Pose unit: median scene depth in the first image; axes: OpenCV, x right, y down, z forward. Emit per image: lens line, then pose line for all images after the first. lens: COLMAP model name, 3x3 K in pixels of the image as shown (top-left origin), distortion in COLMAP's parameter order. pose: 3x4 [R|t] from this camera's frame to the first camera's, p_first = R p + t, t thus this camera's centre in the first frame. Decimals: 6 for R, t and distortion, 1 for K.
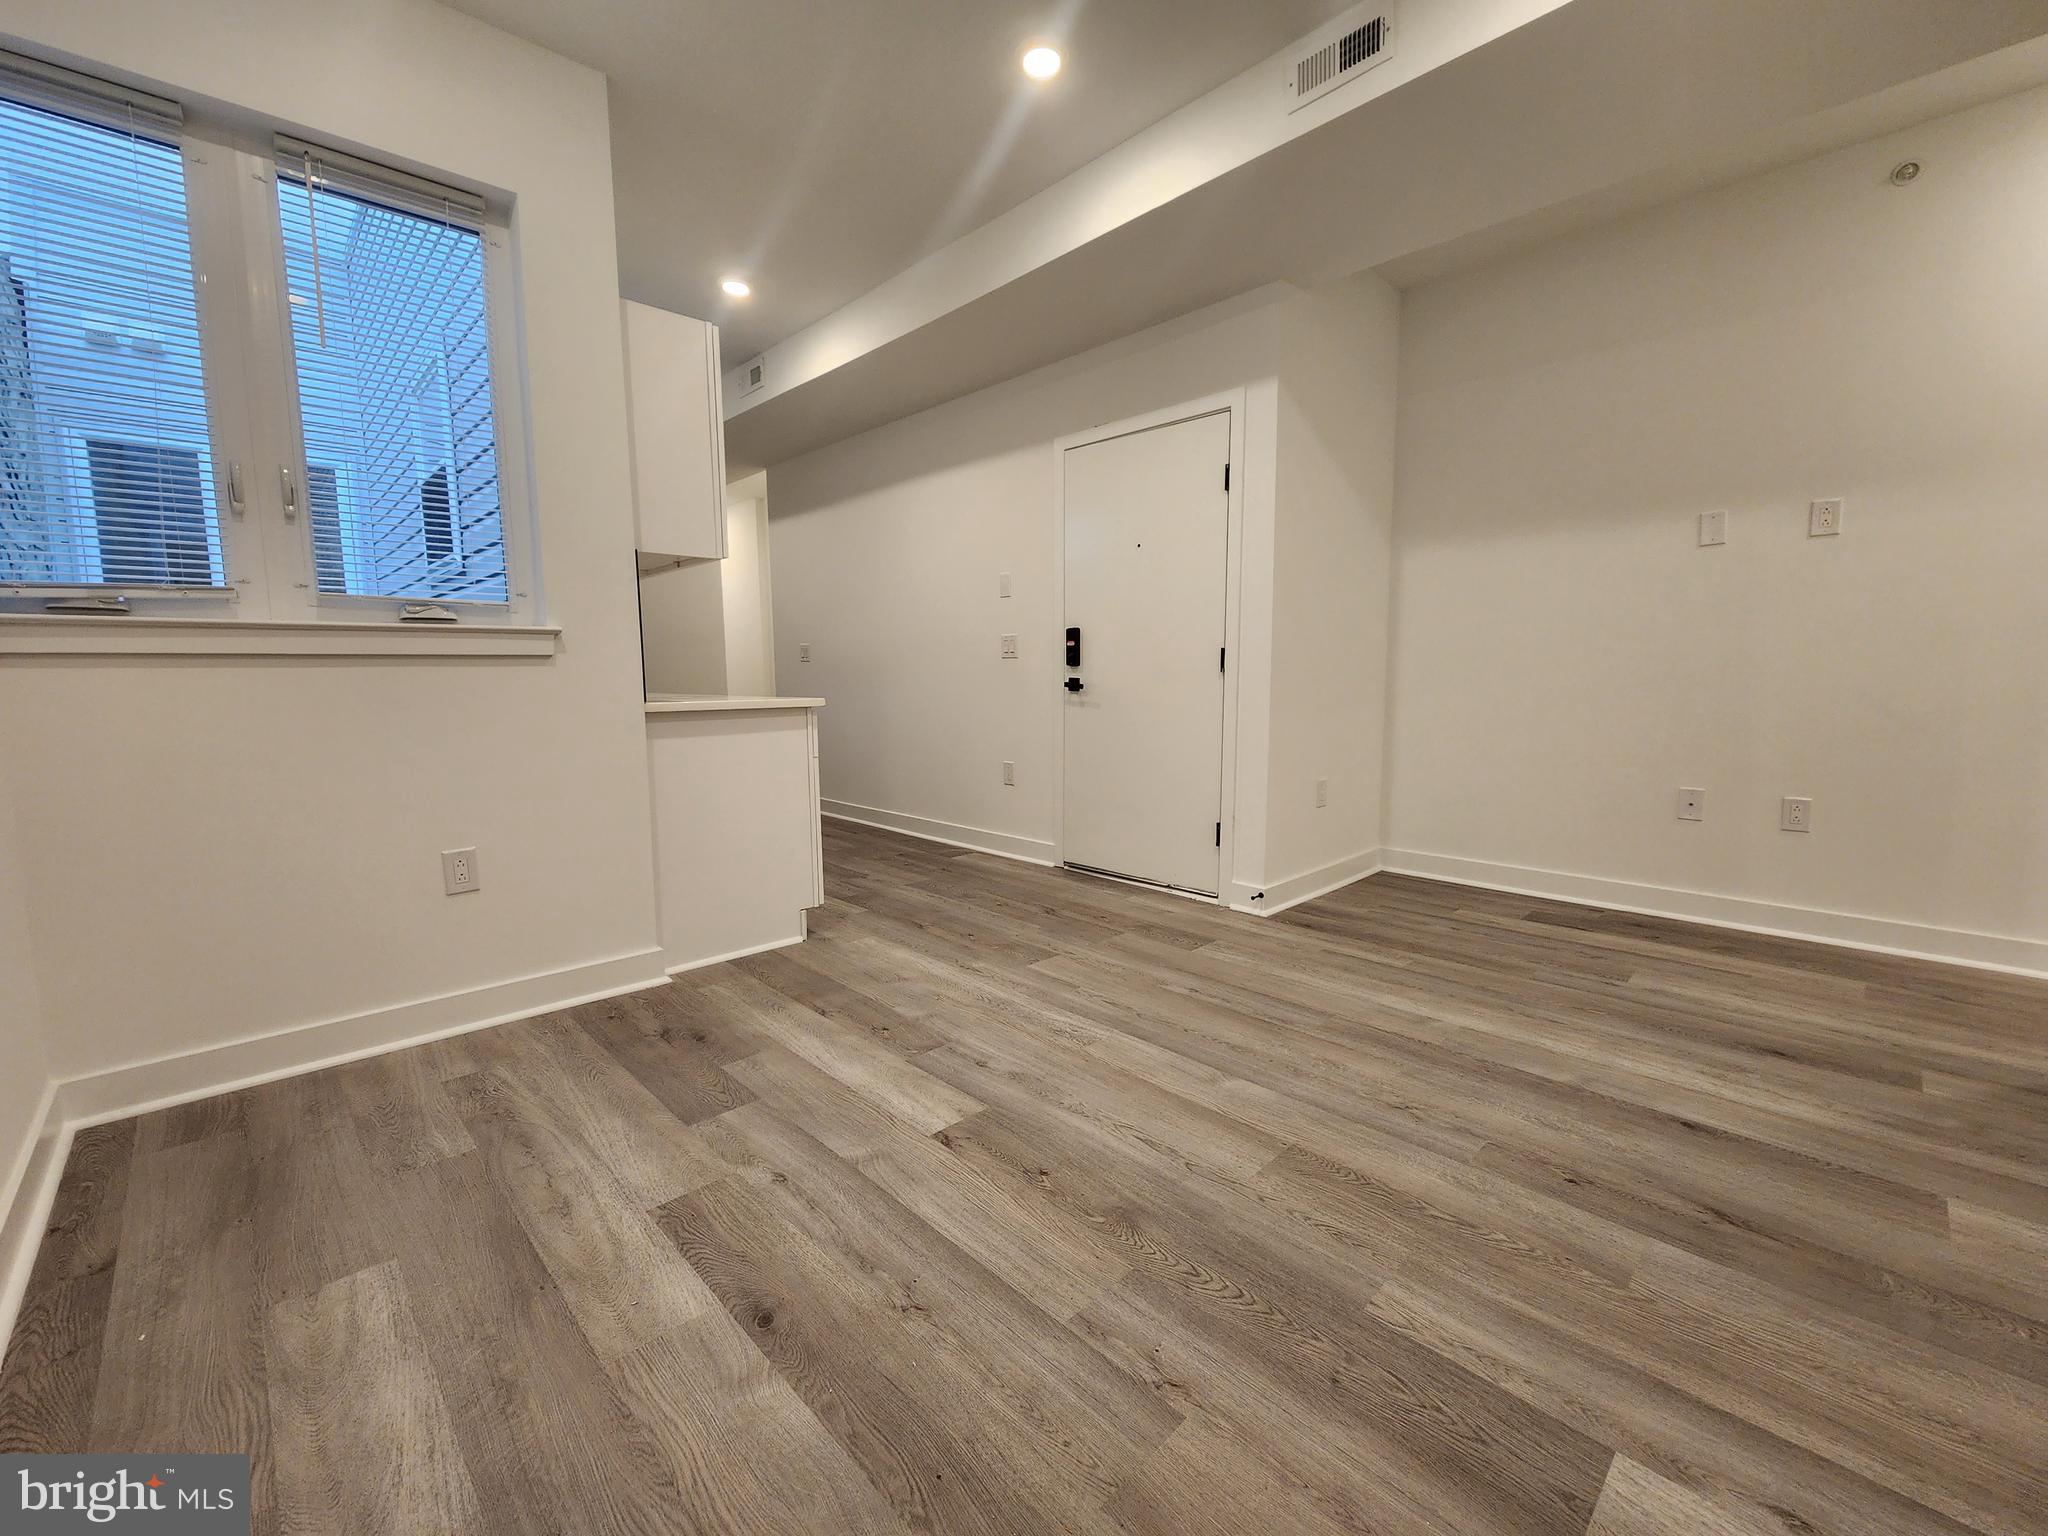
lens RADIAL K [[841.3, 0, 1028.8], [0, 841.3, 769.4], [0, 0, 1]] dist [-0.001218, -0.001339]
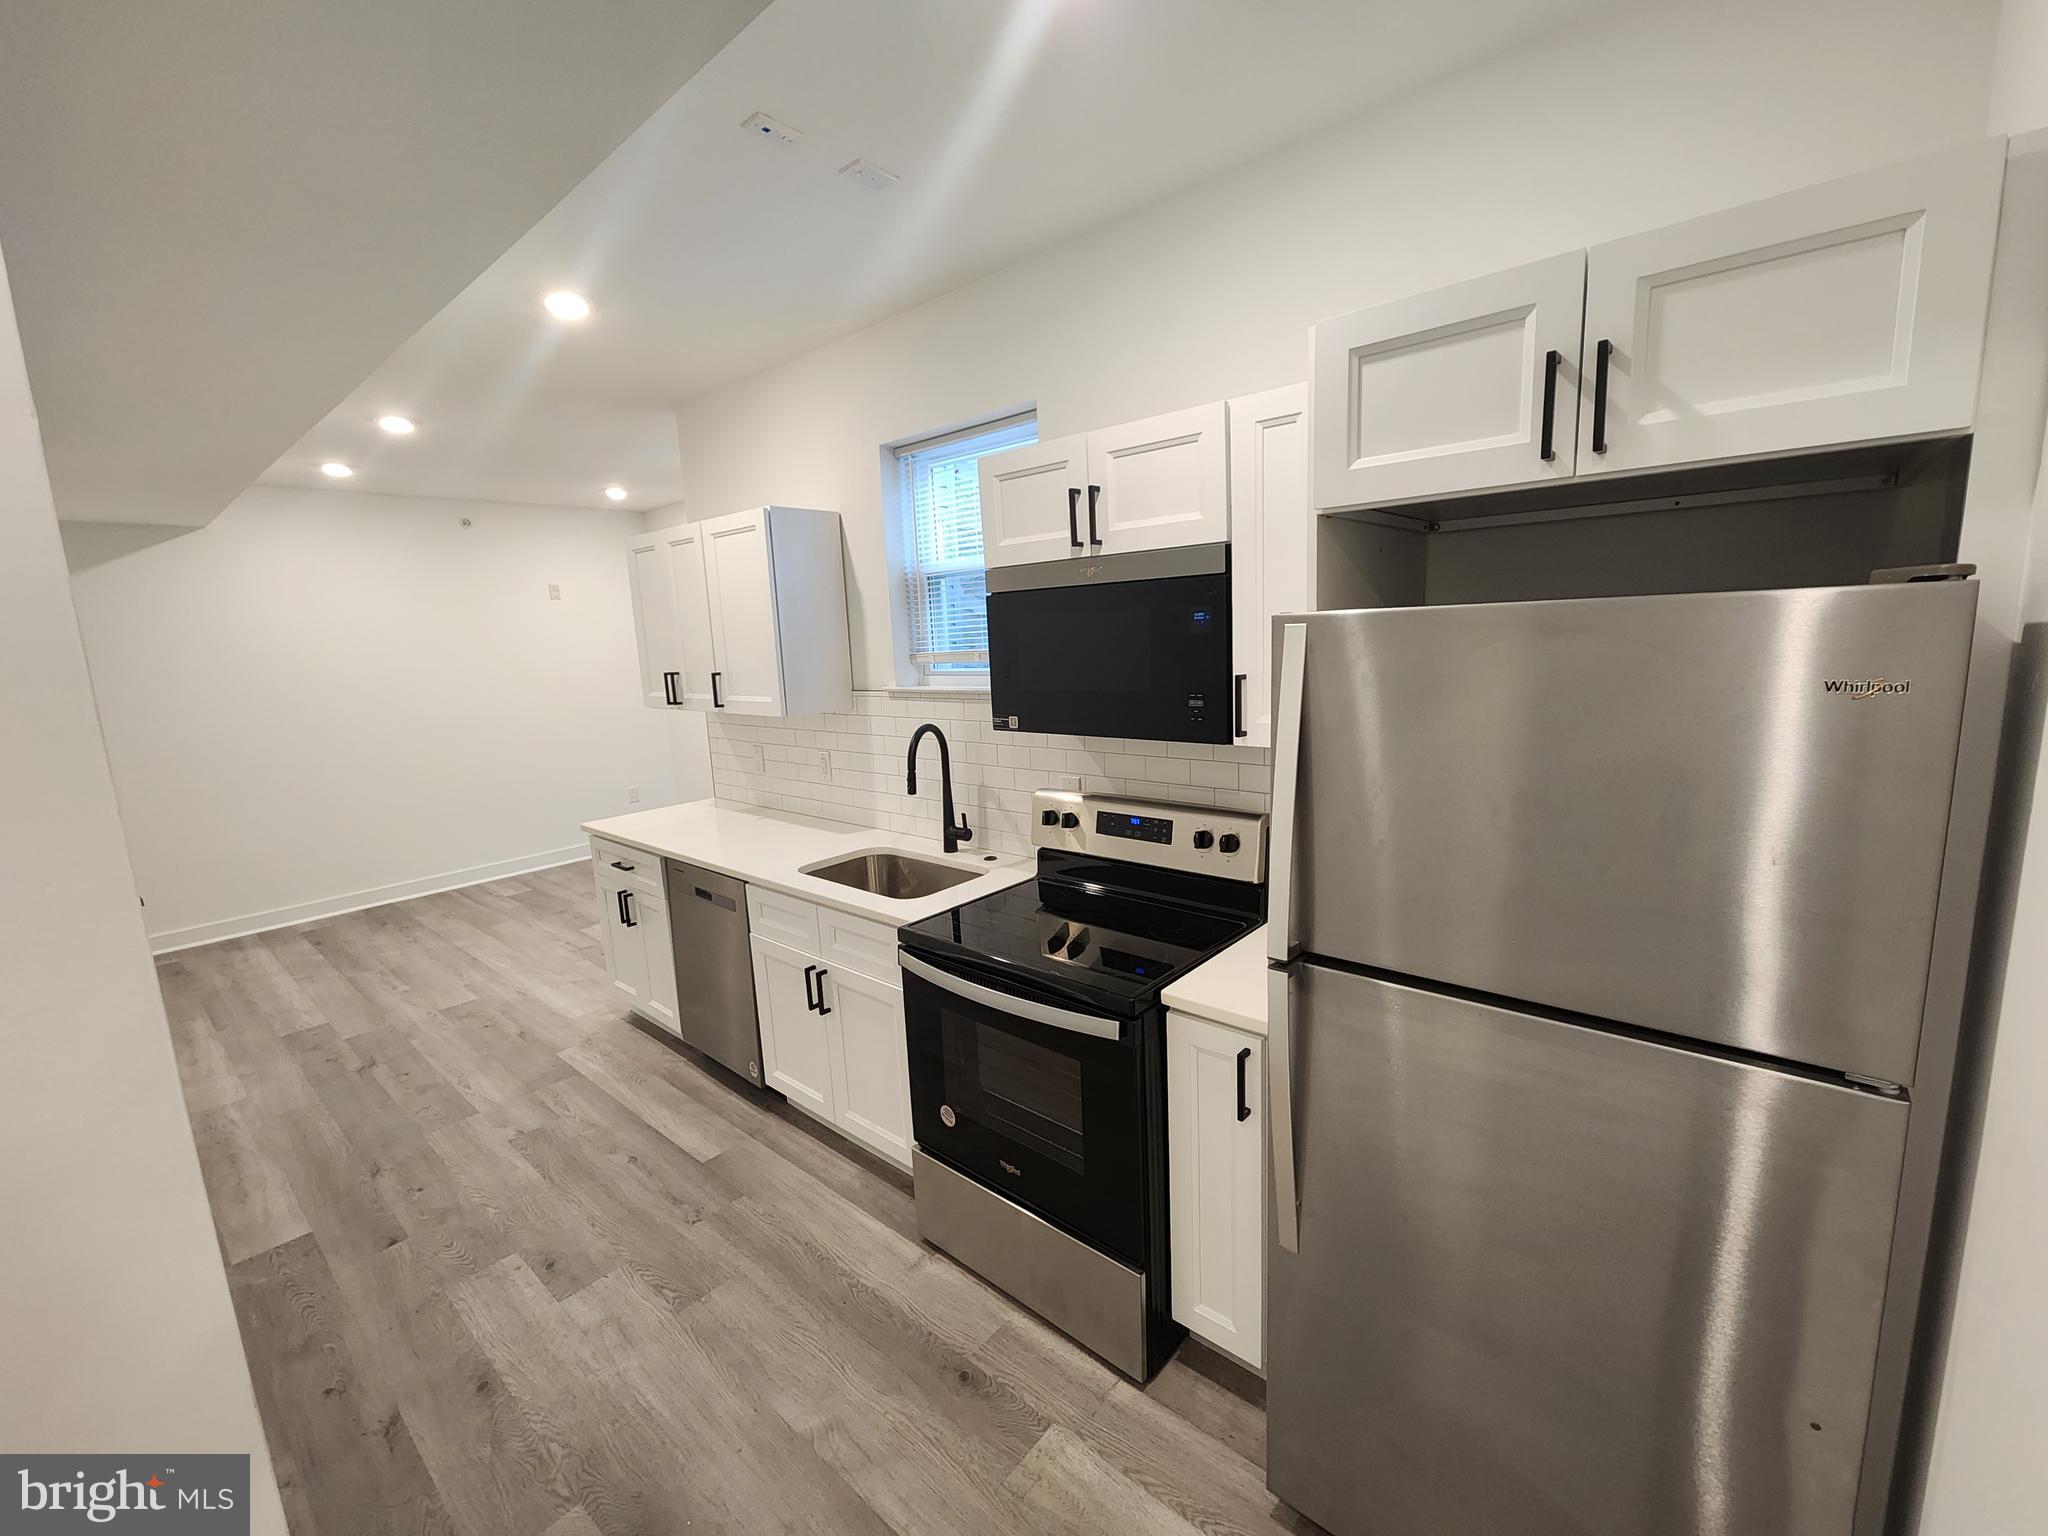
lens RADIAL K [[841.3, 0, 1034.1], [0, 841.3, 770.2], [0, 0, 1]] dist [-0.001218, -0.001339]
pose [[-0.993831, 0.067291, -0.088157, -1.062795], [0.040191, 0.959386, 0.279218, -0.631053], [0.103366, 0.273952, -0.956172, 2.967983]]
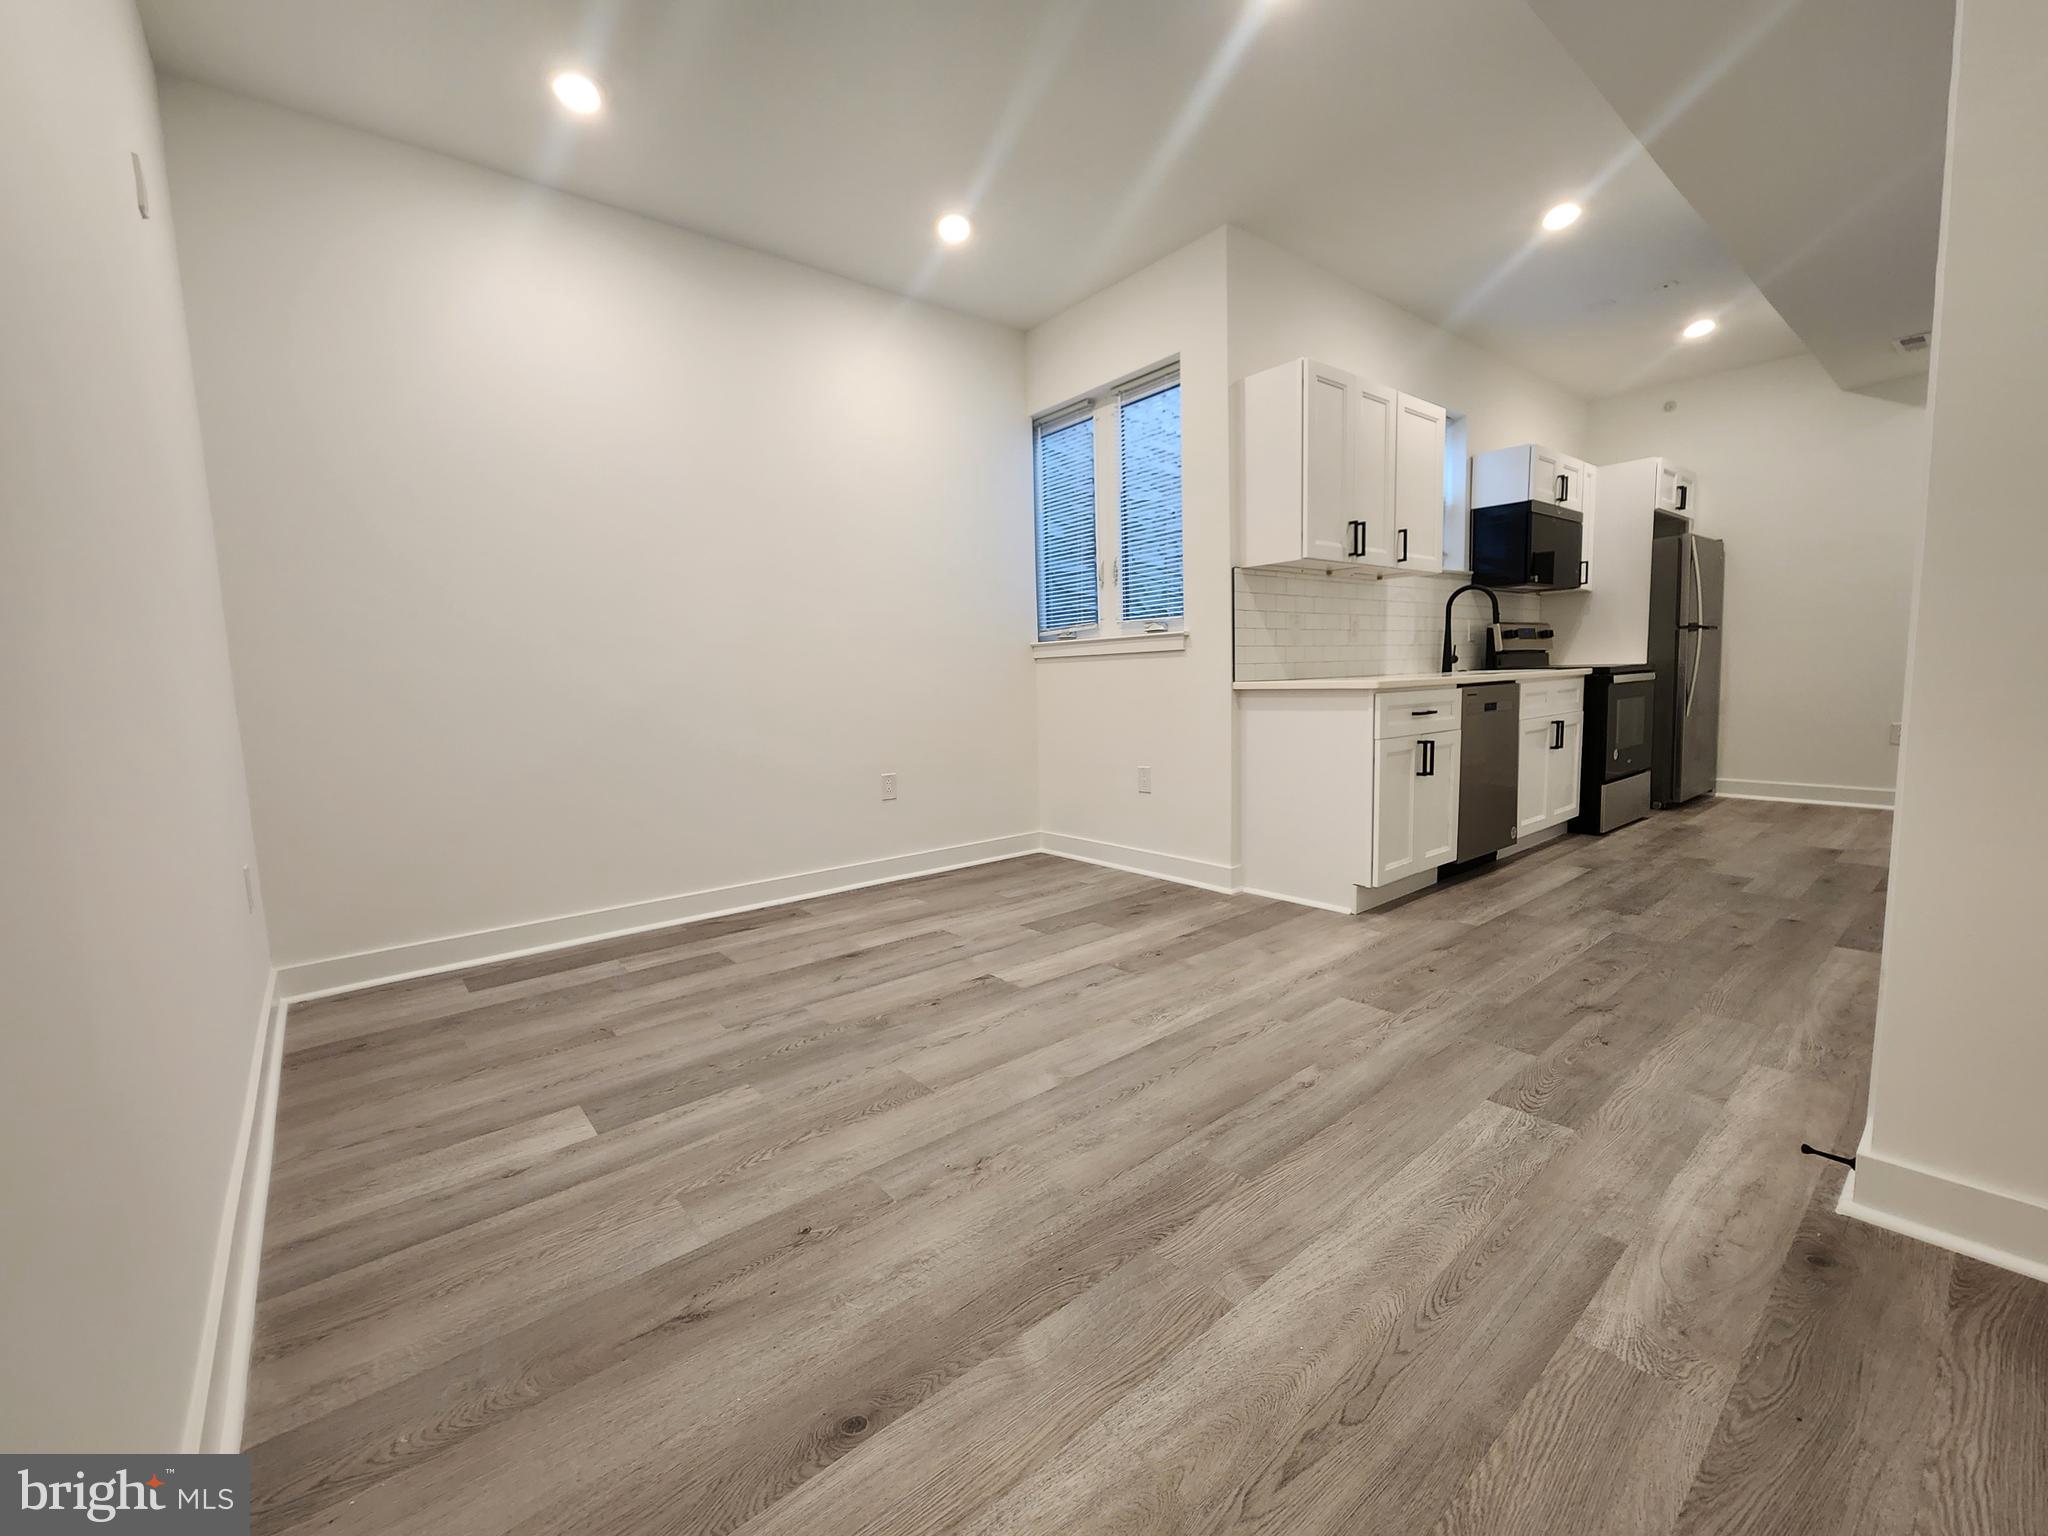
lens RADIAL K [[841.3, 0, 1029.5], [0, 841.3, 769.7], [0, 0, 1]] dist [-0.001218, -0.001339]
pose [[-0.071770, 0.122057, -0.989925, 1.054129], [-0.081238, 0.988471, 0.127767, -0.100009], [0.994107, 0.089590, -0.061027, 0.898812]]
